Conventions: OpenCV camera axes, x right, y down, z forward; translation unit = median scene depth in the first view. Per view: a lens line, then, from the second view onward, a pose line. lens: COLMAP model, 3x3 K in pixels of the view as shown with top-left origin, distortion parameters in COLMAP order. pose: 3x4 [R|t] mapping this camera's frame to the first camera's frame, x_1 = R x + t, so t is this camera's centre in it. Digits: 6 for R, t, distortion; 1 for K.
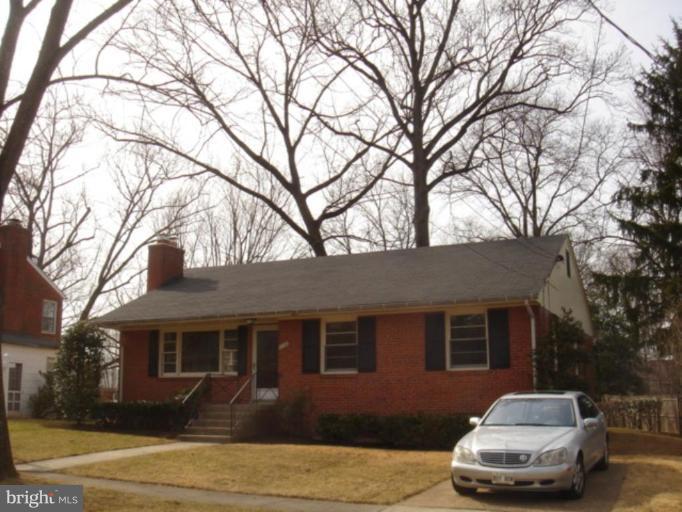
lens RADIAL K [[759.1, 0, 341.0], [0, 759.1, 256.0], [0, 0, 1]] dist [-0.162425, 0.073048]
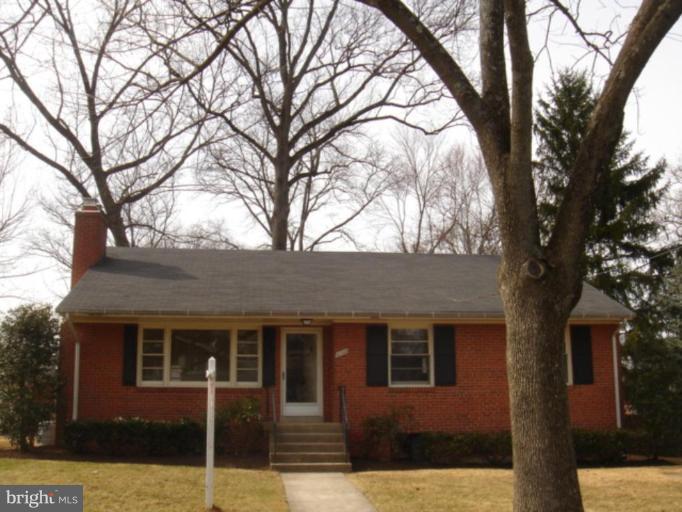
lens RADIAL K [[786.7, 0, 341.0], [0, 786.7, 256.0], [0, 0, 1]] dist [-0.182561, 0.024826]
pose [[0.850660, 0.108125, 0.514477, -0.484360], [-0.100257, 0.994026, -0.043139, 0.042764], [-0.516068, -0.014884, 0.856419, 0.219332]]
